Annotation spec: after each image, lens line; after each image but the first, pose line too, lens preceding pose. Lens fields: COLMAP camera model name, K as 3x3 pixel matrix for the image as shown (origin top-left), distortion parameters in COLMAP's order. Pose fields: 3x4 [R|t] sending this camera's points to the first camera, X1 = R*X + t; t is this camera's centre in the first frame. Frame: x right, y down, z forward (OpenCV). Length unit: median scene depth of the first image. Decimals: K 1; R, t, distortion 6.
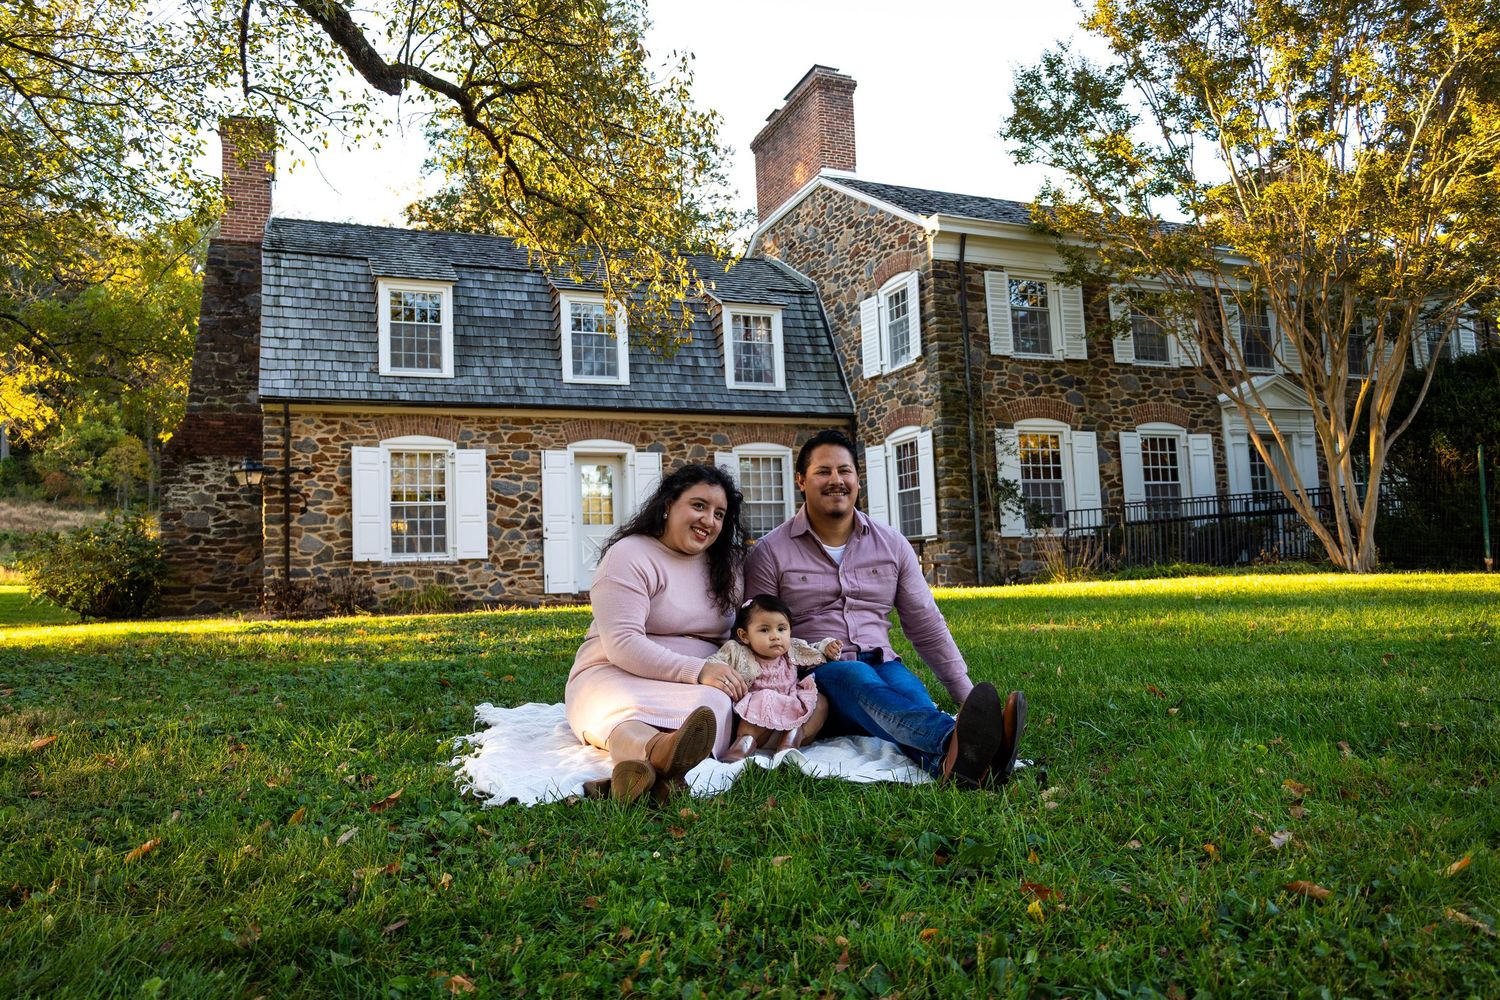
lens RADIAL K [[1071.2, 0, 749.5], [0, 1071.2, 511.1], [0, 0, 1]] dist [-0.056000, 0.077960]
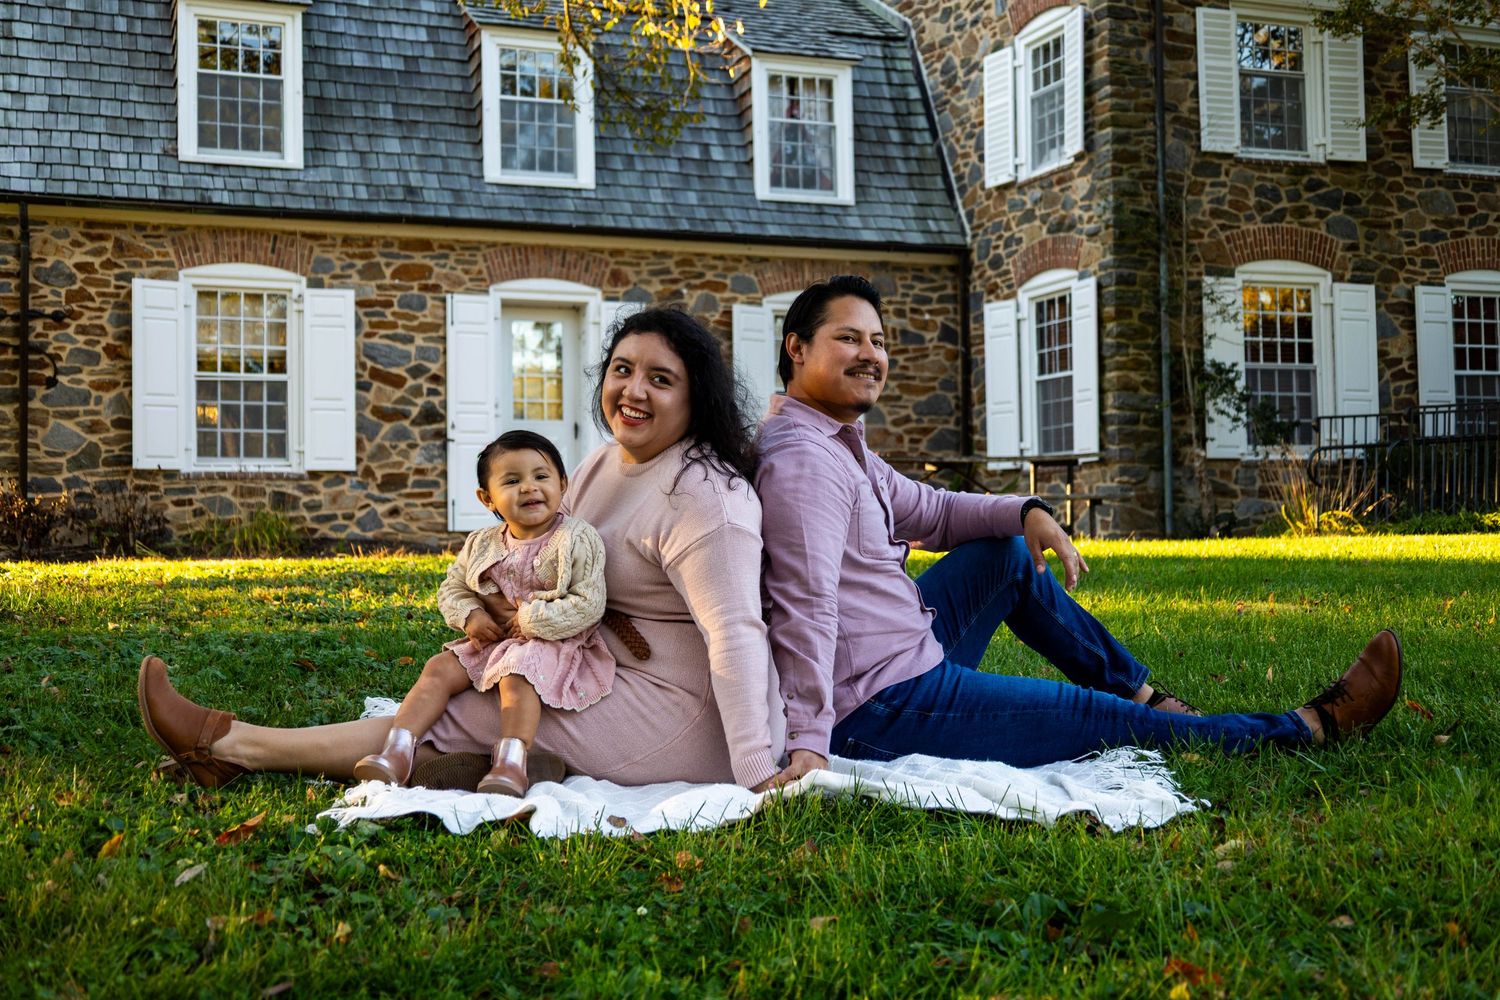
lens RADIAL K [[1793.3, 0, 750.0], [0, 1793.3, 486.2], [0, 0, 1]] dist [0.037318, -0.041689]
pose [[0.999418, 0.027687, -0.019941, -0.000170], [-0.026714, 0.998514, 0.047498, -0.001027], [0.021227, -0.046938, 0.998672, -0.016293]]
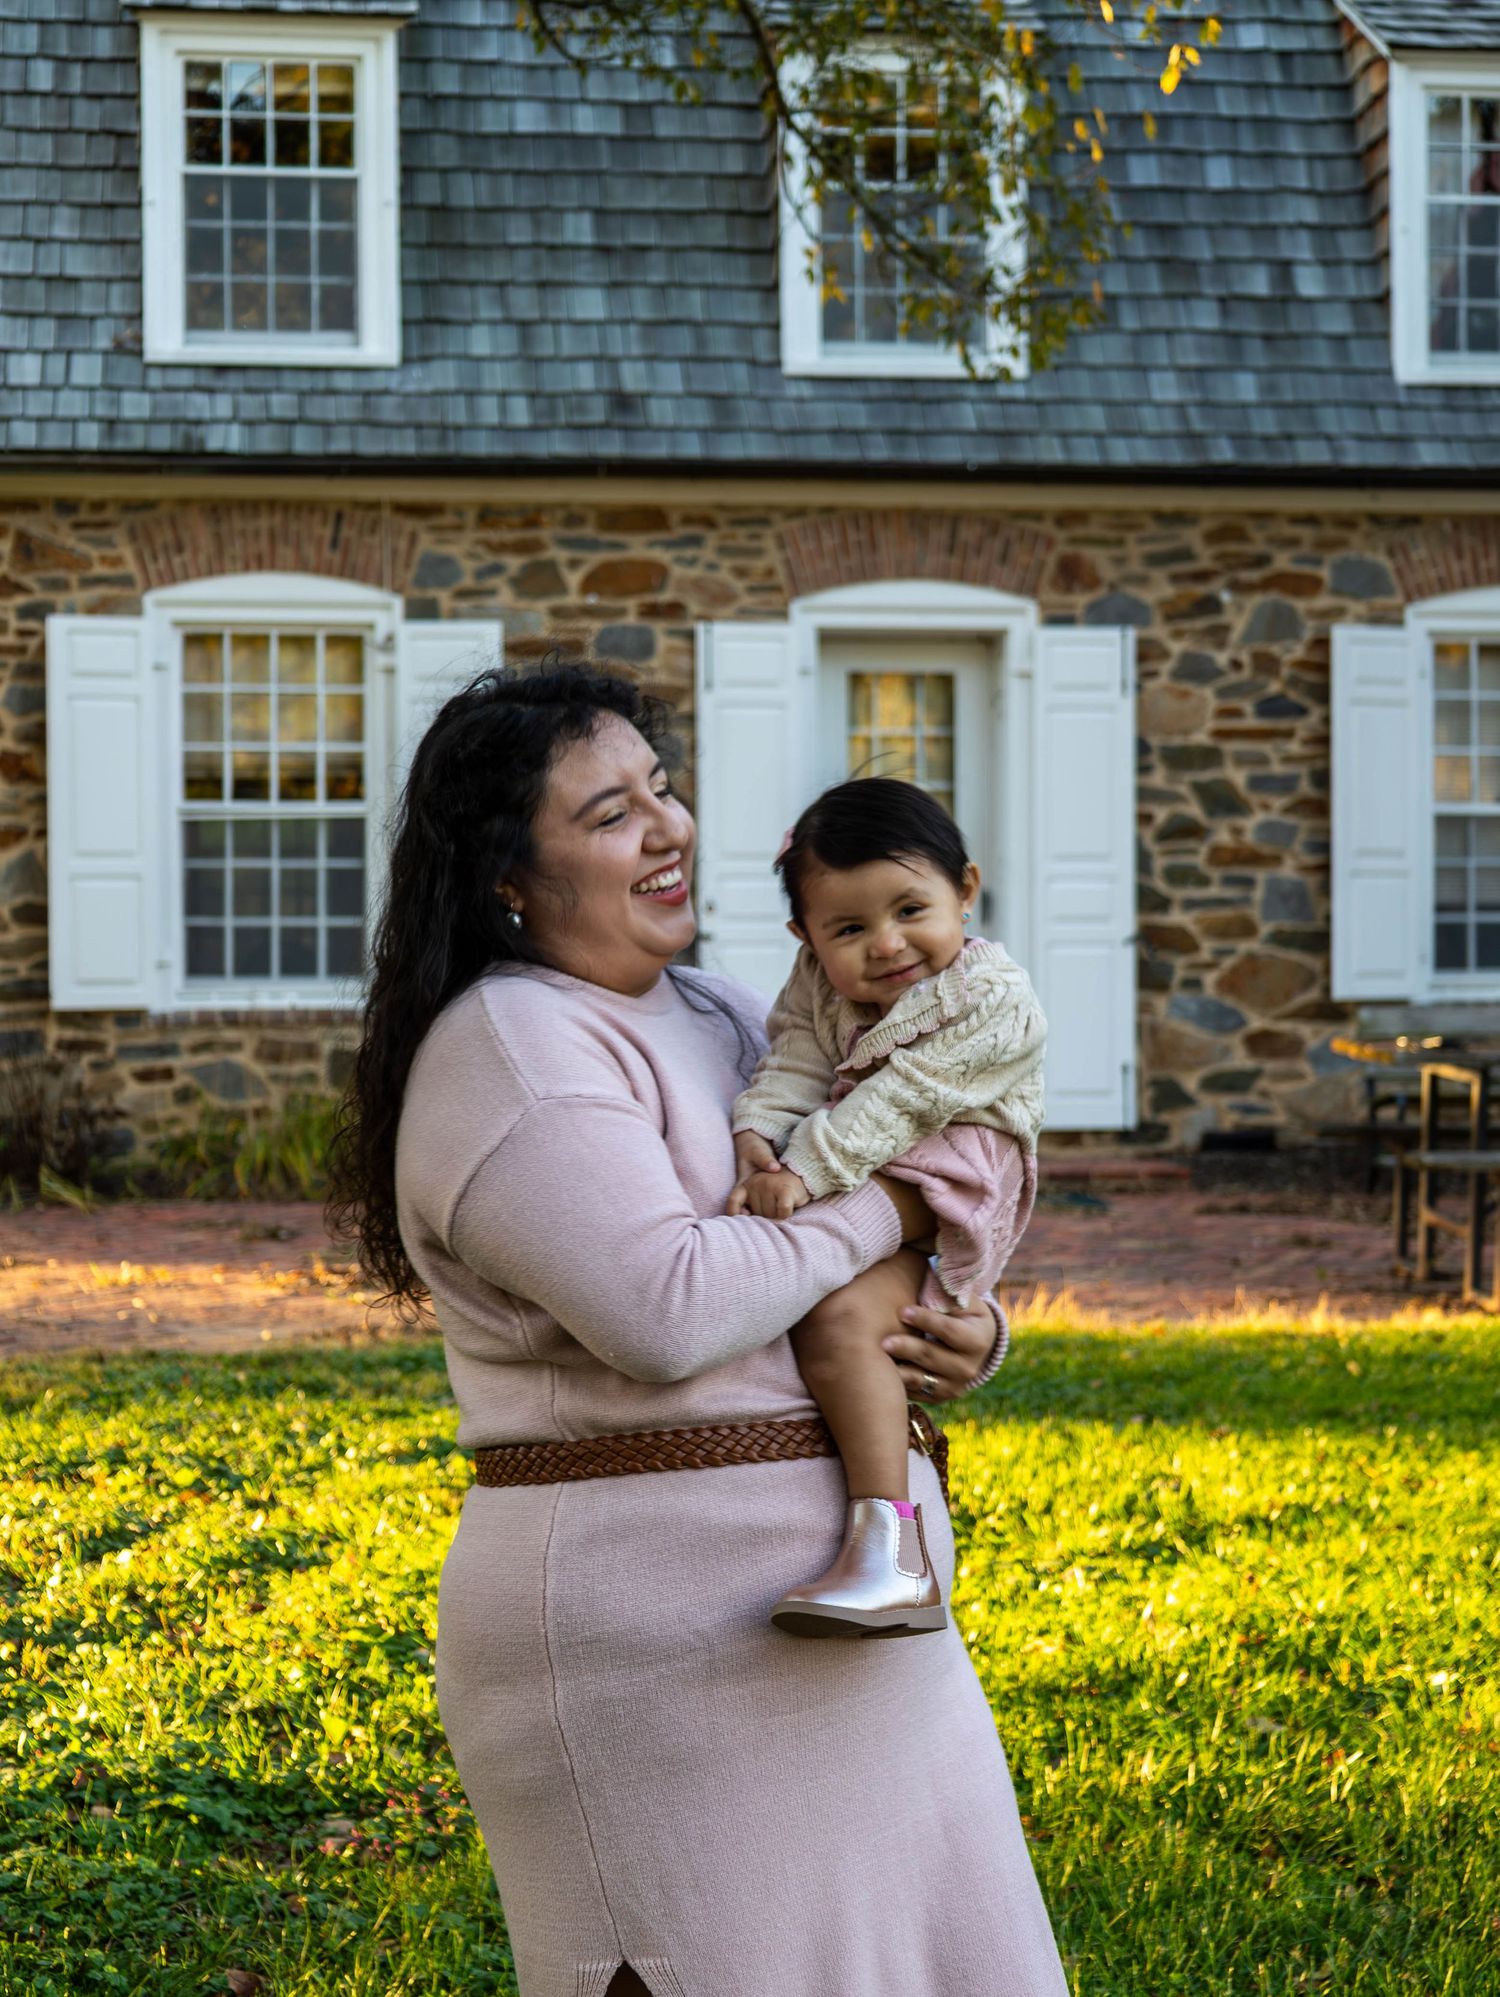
lens RADIAL K [[3697.4, 0, 765.5], [0, 3697.4, 1003.1], [0, 0, 1]] dist [0.026452, 0.002237]
pose [[0.966574, 0.039935, -0.253258, 0.075392], [-0.013640, 0.994406, 0.104743, -0.061018], [0.256024, -0.097787, 0.961712, 0.058009]]
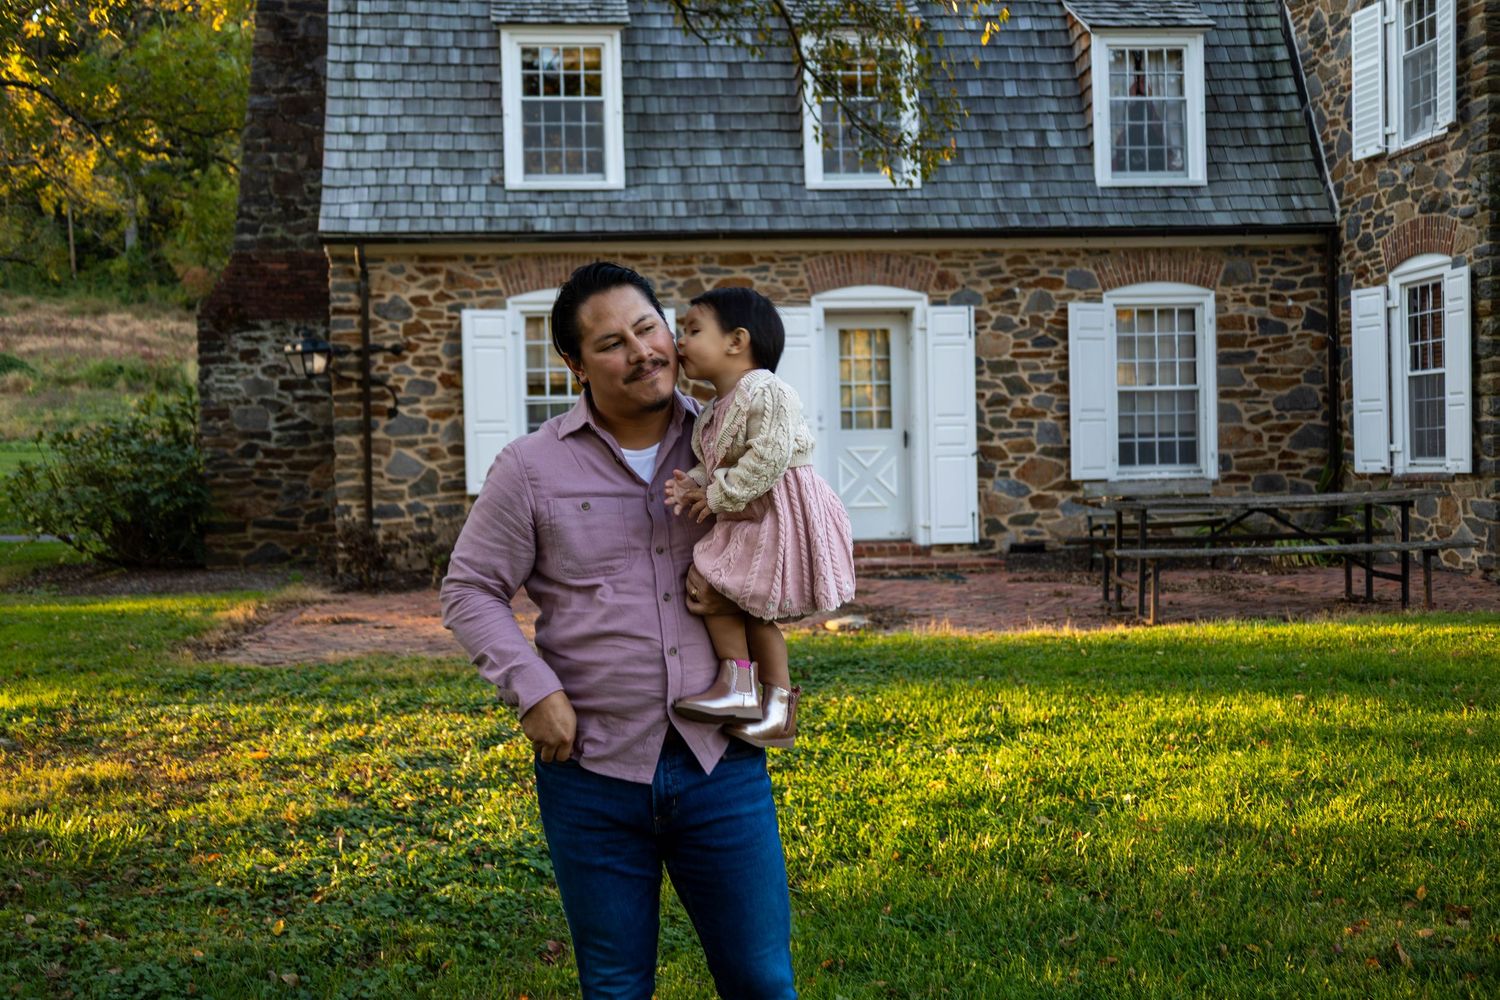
lens RADIAL K [[1730.5, 0, 754.8], [0, 1730.5, 509.8], [0, 0, 1]] dist [0.009619, 0.023105]
pose [[0.959482, 0.026566, -0.280513, 0.074618], [0.006348, 0.993255, 0.115778, -0.057732], [0.281697, -0.112867, 0.952842, 0.065578]]
